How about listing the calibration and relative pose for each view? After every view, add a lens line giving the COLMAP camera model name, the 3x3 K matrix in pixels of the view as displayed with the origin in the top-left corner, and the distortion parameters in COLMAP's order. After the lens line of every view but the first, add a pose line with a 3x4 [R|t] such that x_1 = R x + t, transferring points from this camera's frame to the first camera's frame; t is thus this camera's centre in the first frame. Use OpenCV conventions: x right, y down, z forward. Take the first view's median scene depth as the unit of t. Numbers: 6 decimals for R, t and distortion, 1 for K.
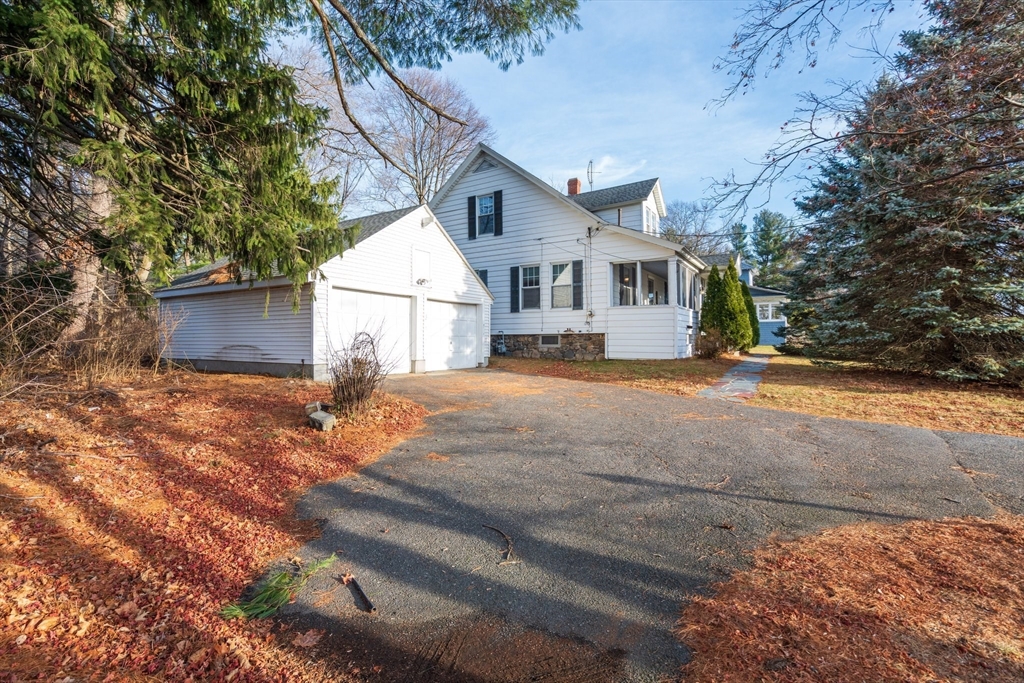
lens RADIAL K [[468.7, 0, 511.3], [0, 468.7, 335.4], [0, 0, 1]] dist [-0.015397, 0.000176]
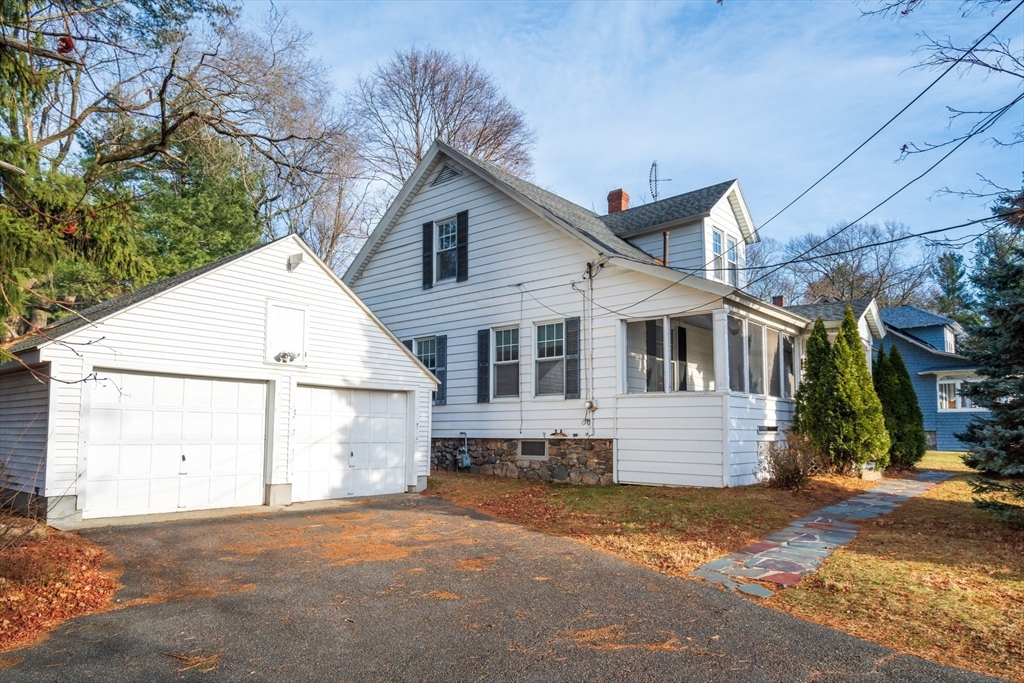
lens RADIAL K [[665.0, 0, 506.5], [0, 665.0, 390.0], [0, 0, 1]] dist [-0.003438, -0.005958]
pose [[0.987379, -0.004371, -0.158315, 0.182340], [-0.004134, 0.998567, -0.053355, -0.019338], [0.158321, 0.053336, 0.985946, 0.135987]]
